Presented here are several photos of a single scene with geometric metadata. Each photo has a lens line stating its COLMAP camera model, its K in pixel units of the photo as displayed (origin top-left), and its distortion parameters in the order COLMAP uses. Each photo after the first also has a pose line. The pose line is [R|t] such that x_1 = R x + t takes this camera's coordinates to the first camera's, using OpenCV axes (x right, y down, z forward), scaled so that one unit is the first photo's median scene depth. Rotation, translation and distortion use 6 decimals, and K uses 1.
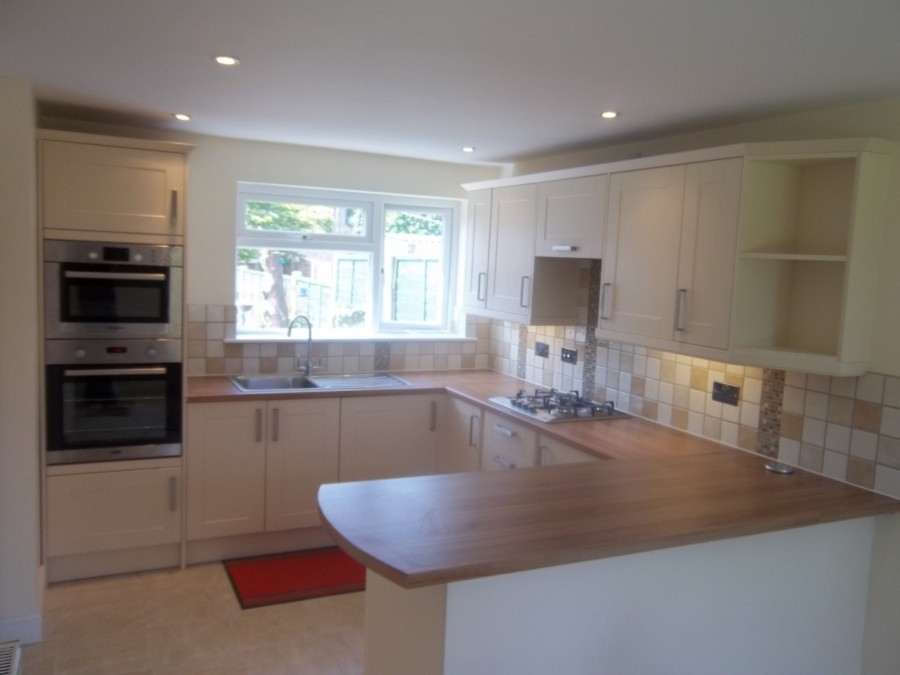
lens RADIAL K [[740.6, 0, 448.4], [0, 740.6, 336.3], [0, 0, 1]] dist [-0.015387, 0.003523]
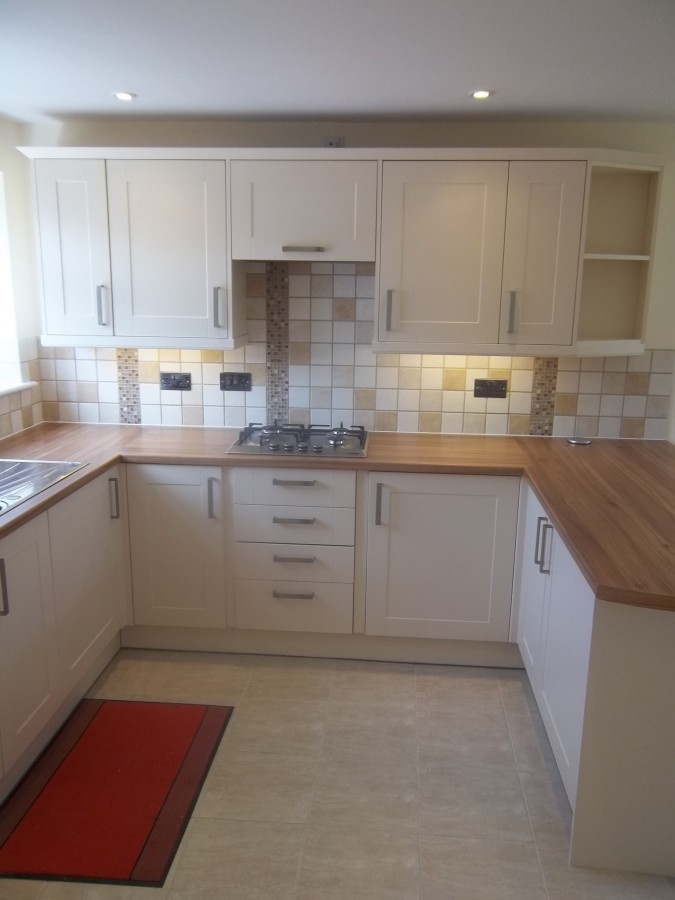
lens RADIAL K [[740.6, 0, 338.0], [0, 740.6, 450.9], [0, 0, 1]] dist [-0.015387, 0.003523]
pose [[0.510068, -0.231952, 0.828269, -0.636673], [0.100638, 0.972433, 0.210350, -0.081178], [-0.854226, -0.023938, 0.519350, 0.623531]]
